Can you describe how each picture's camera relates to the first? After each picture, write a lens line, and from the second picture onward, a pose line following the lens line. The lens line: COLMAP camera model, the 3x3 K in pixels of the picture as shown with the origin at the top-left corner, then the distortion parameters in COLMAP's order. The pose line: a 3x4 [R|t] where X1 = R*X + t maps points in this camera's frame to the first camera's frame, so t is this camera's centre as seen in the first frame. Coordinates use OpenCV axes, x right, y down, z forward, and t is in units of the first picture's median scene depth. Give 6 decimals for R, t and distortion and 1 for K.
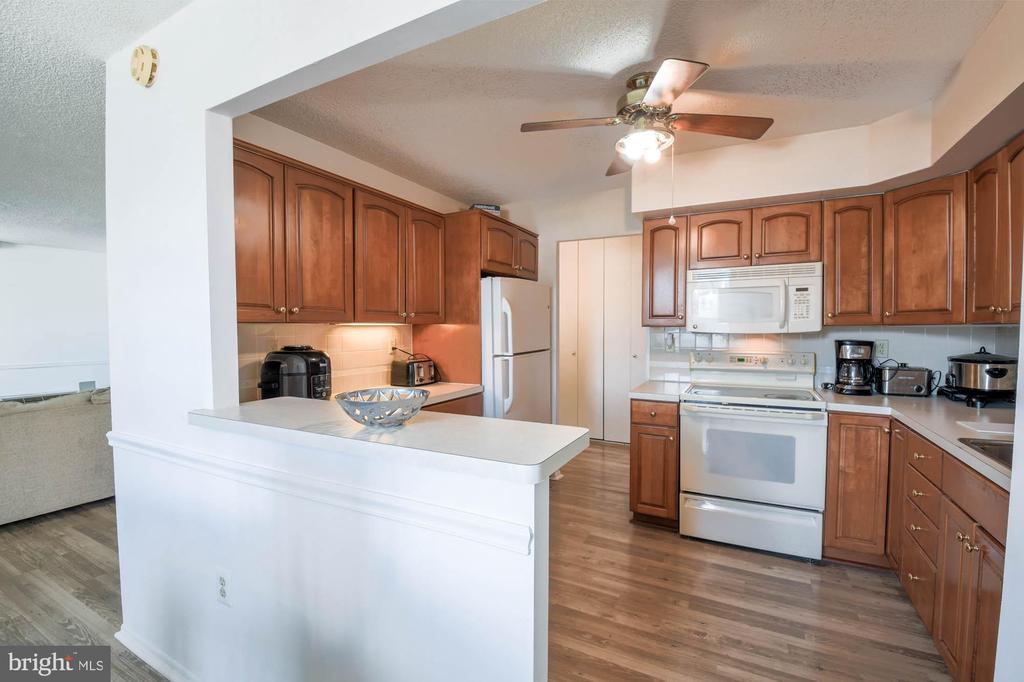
lens RADIAL K [[450.0, 0, 510.3], [0, 450.0, 341.1], [0, 0, 1]] dist [-0.010615, -0.005403]
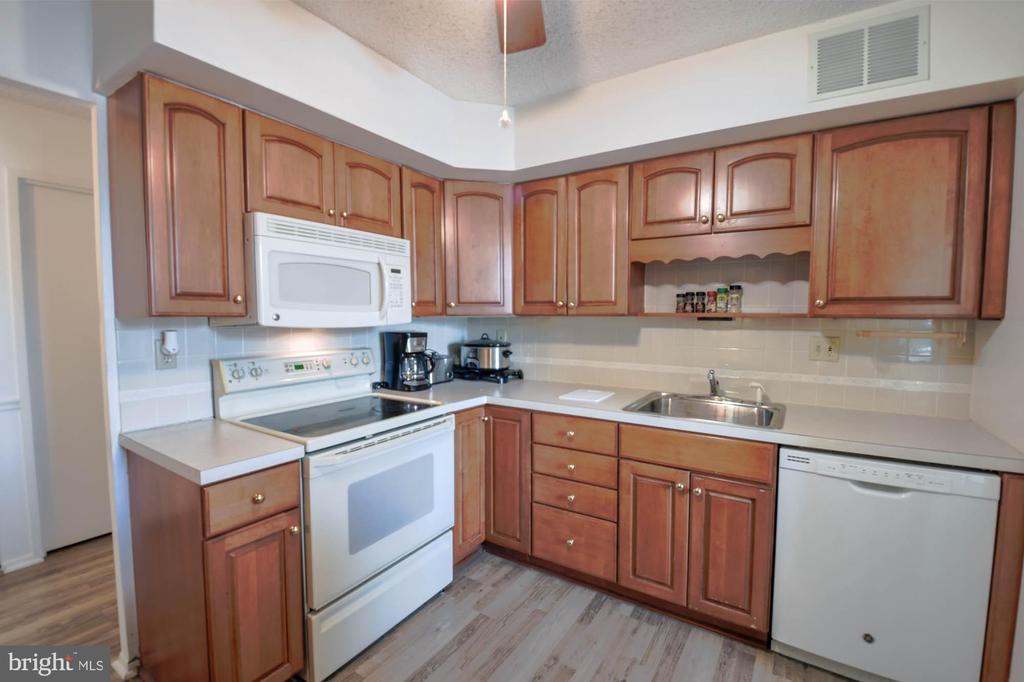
lens RADIAL K [[450.0, 0, 512.6], [0, 450.0, 341.7], [0, 0, 1]] dist [-0.010615, -0.005403]
pose [[0.079069, -0.057254, 0.995224, -0.143957], [0.028154, 0.998079, 0.055182, -0.027432], [-0.996471, 0.023656, 0.080529, 0.743704]]
